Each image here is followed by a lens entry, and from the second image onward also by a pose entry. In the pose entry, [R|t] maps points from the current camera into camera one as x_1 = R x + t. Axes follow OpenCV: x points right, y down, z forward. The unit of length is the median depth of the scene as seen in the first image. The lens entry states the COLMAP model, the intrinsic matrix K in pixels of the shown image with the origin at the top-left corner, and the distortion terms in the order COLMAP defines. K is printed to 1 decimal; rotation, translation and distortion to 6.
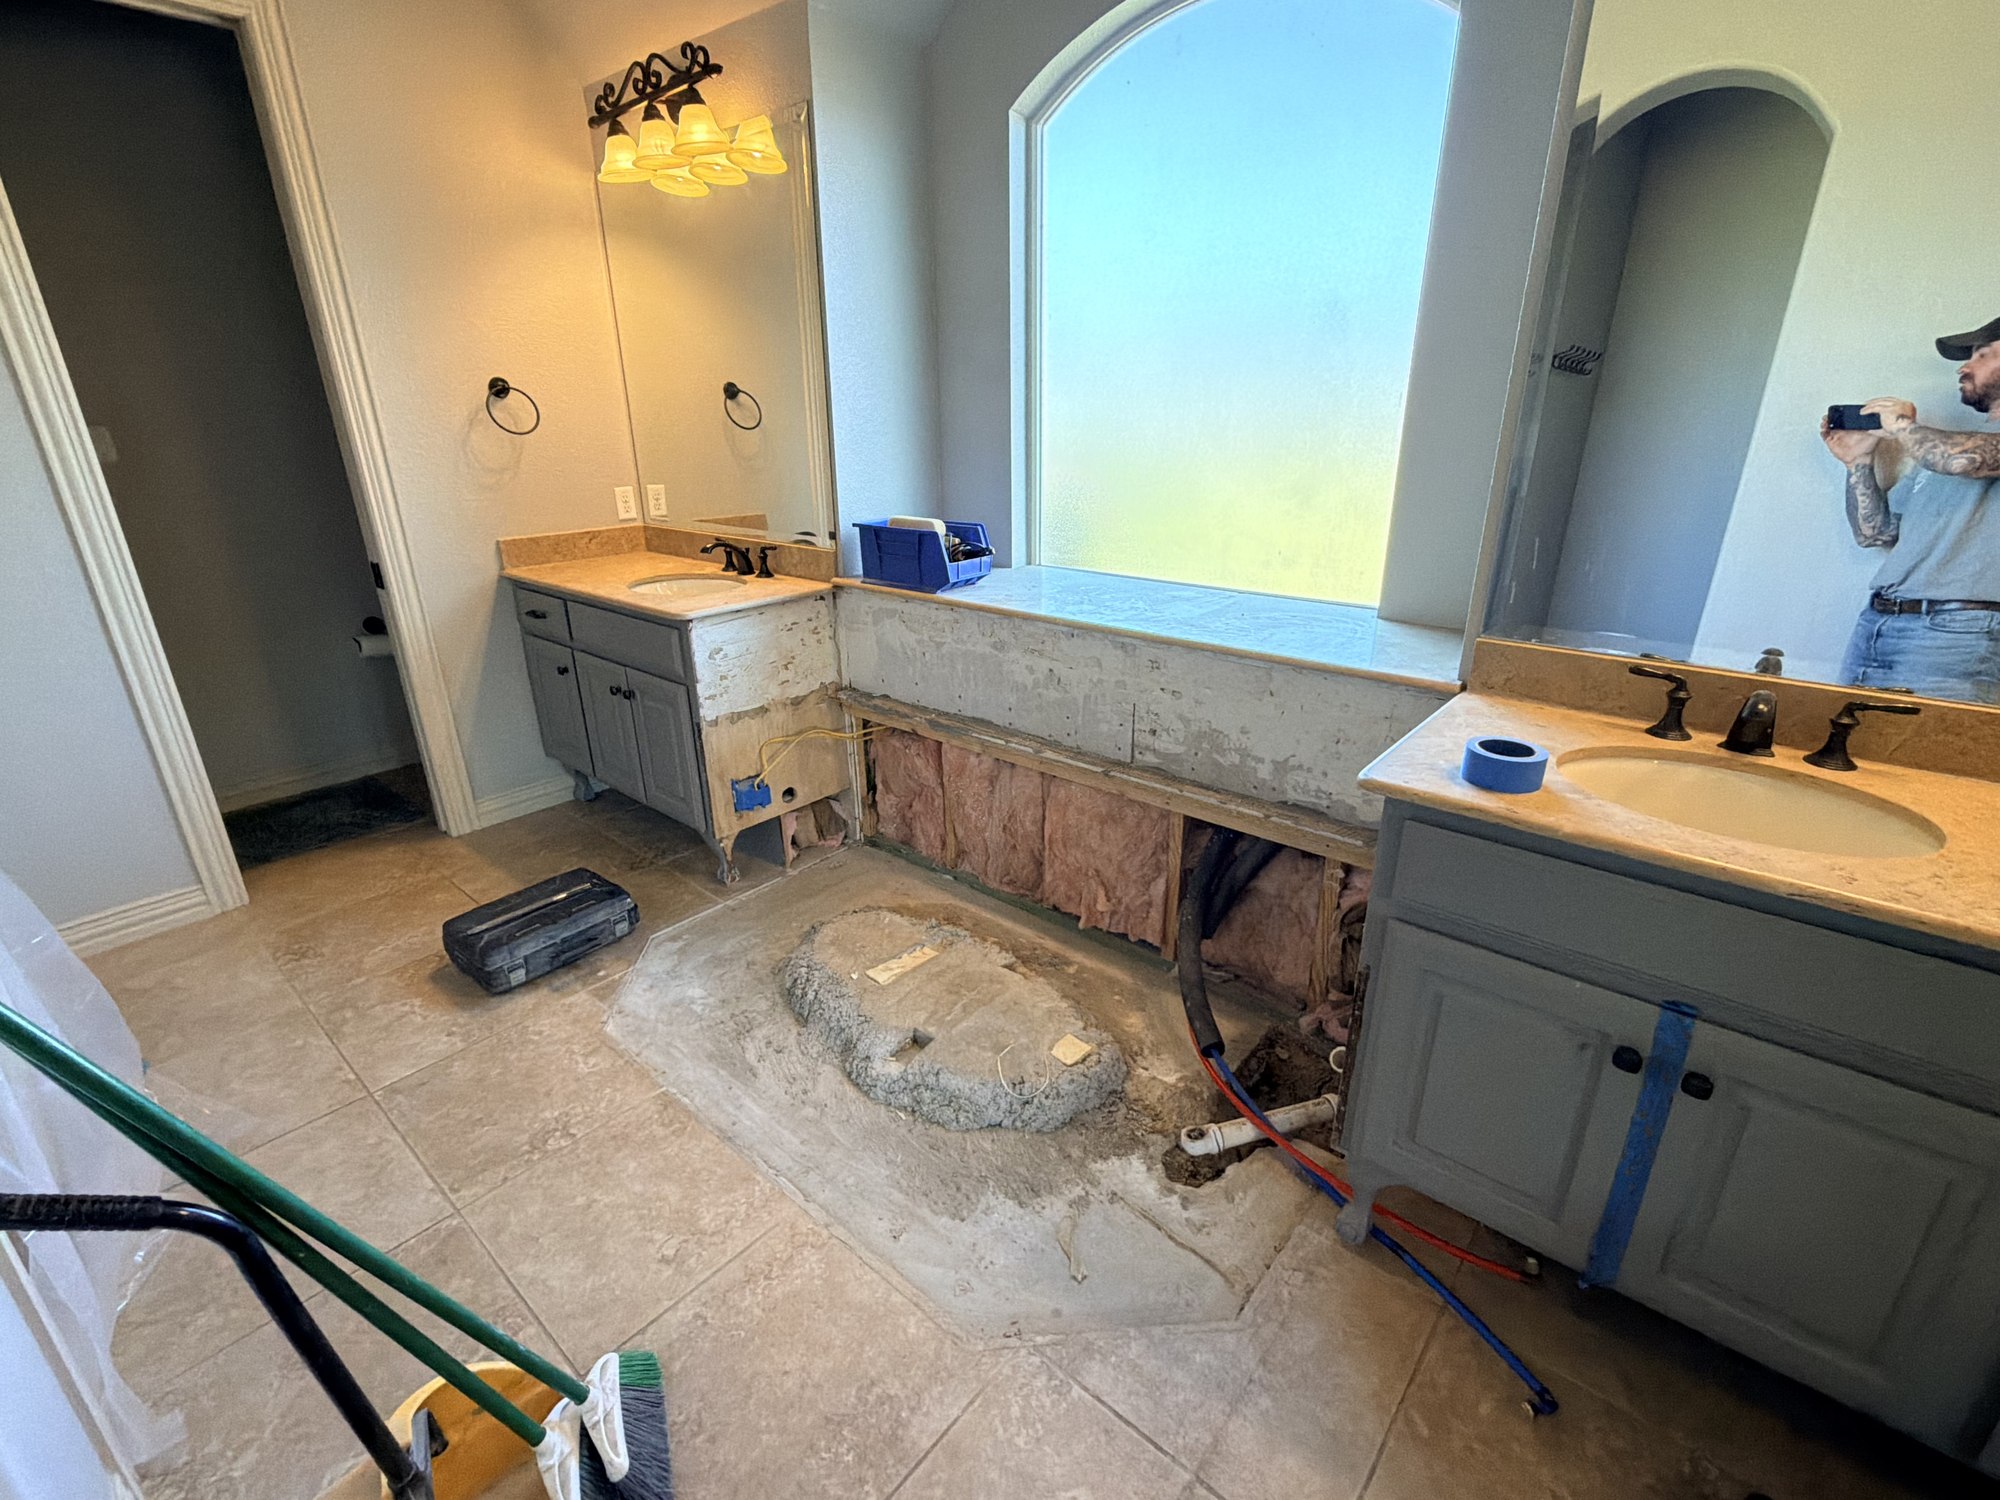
lens RADIAL K [[914.9, 0, 998.0], [0, 914.9, 750.1], [0, 0, 1]] dist [0.003303, -0.000956]
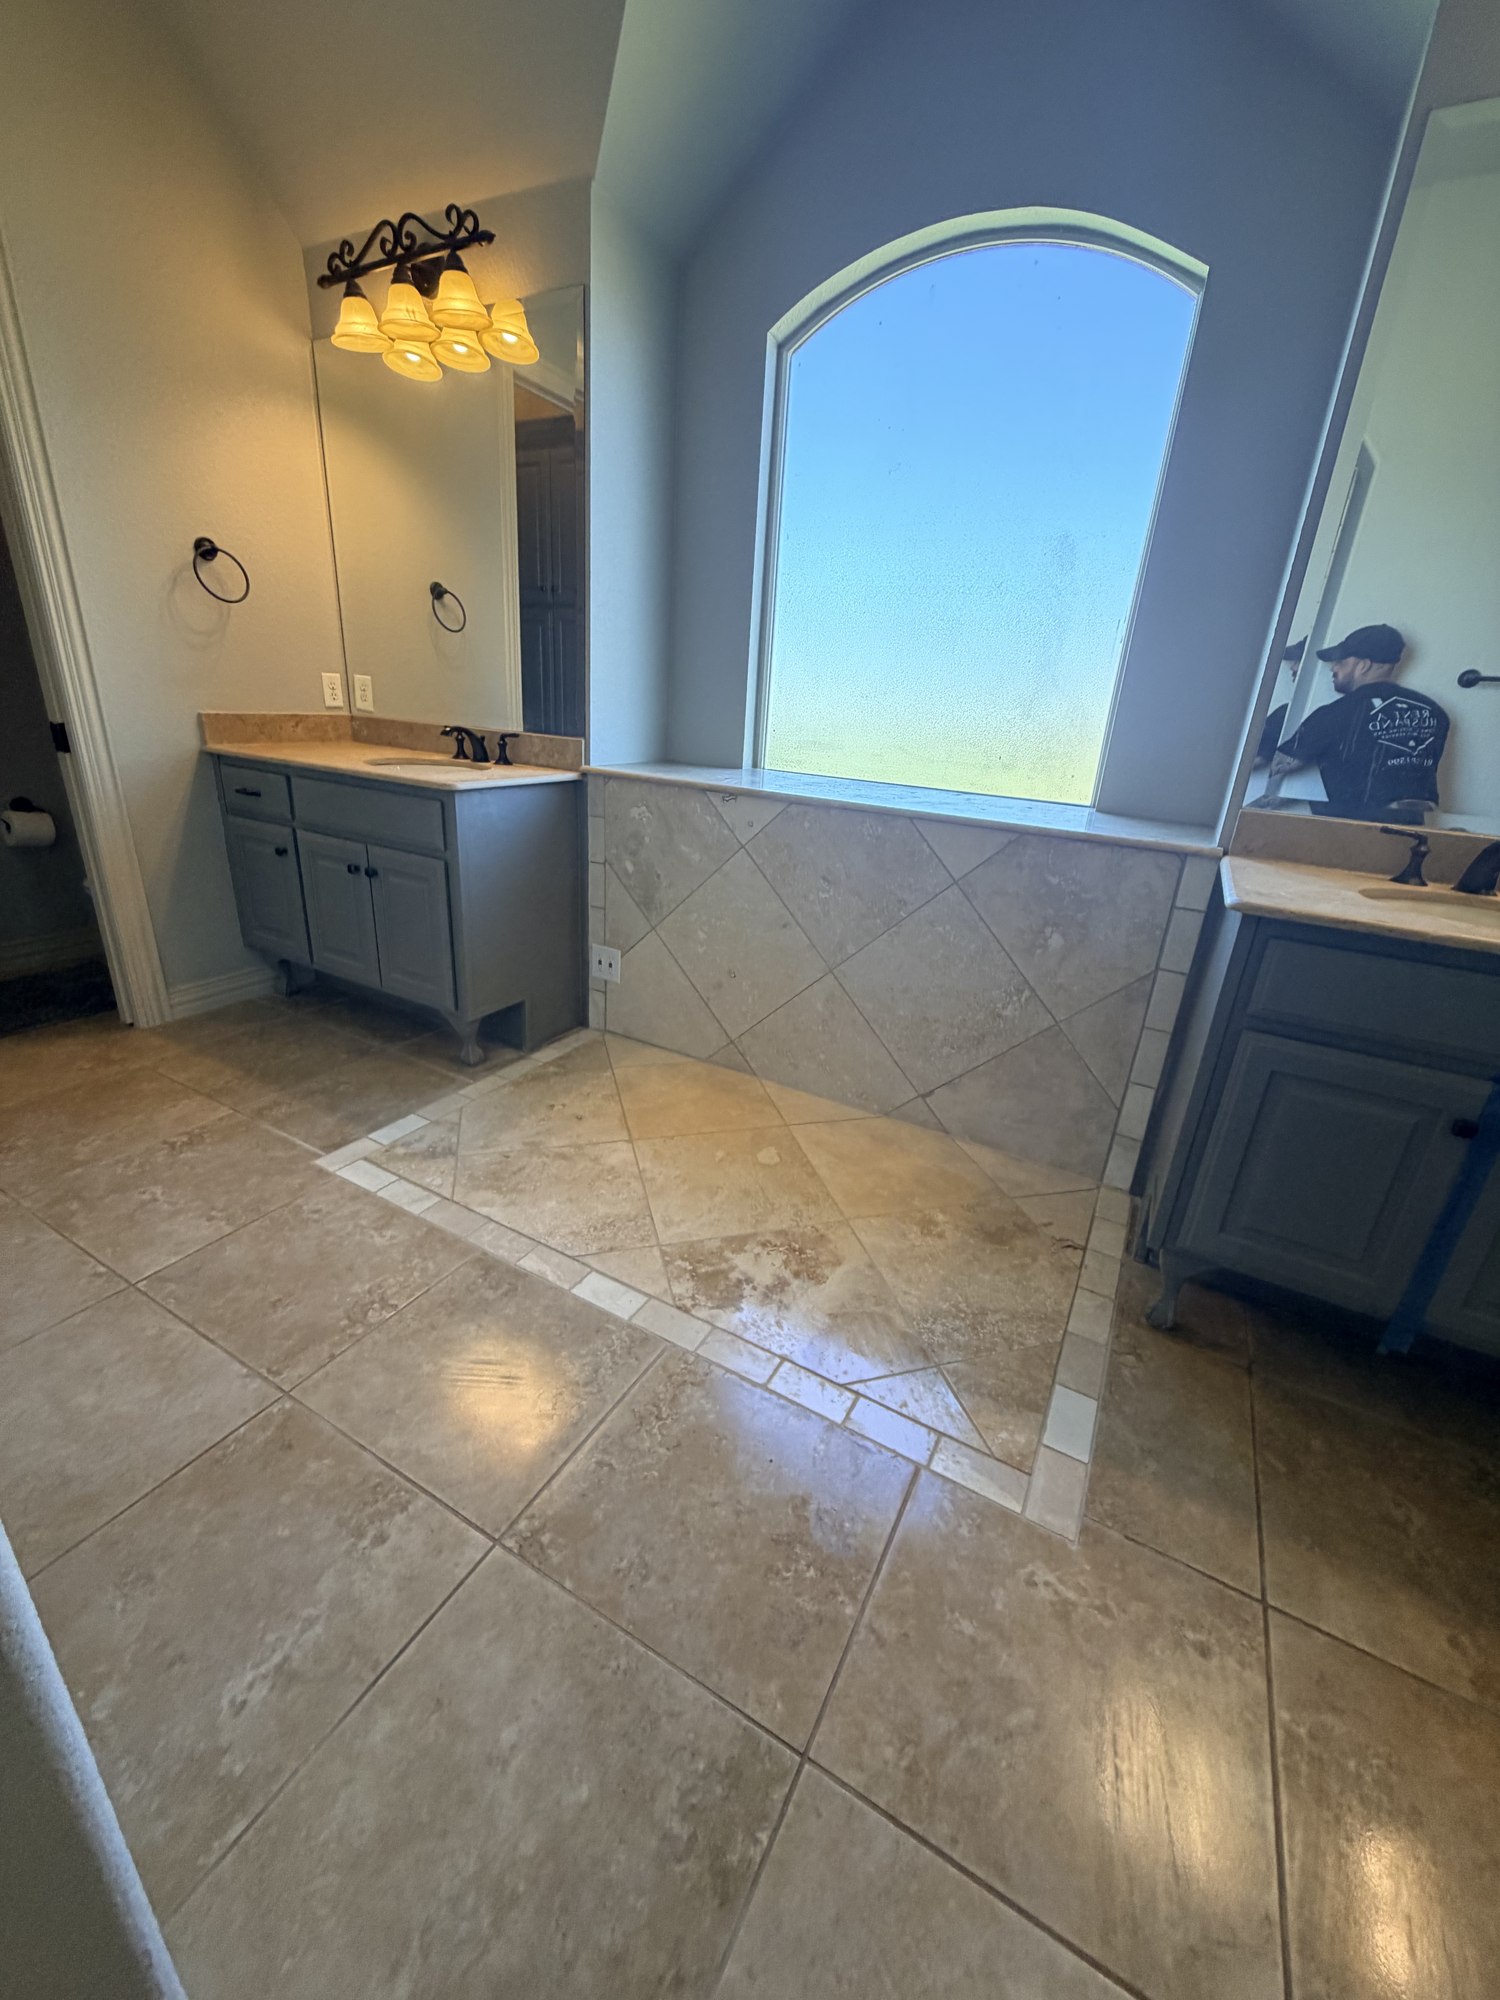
lens RADIAL K [[794.7, 0, 748.5], [0, 794.7, 992.1], [0, 0, 1]] dist [0.000416, -0.000295]
pose [[0.975219, -0.003931, 0.221209, -0.255247], [0.003435, 0.999991, 0.002626, 0.085374], [-0.221217, -0.001801, 0.975223, 0.107635]]
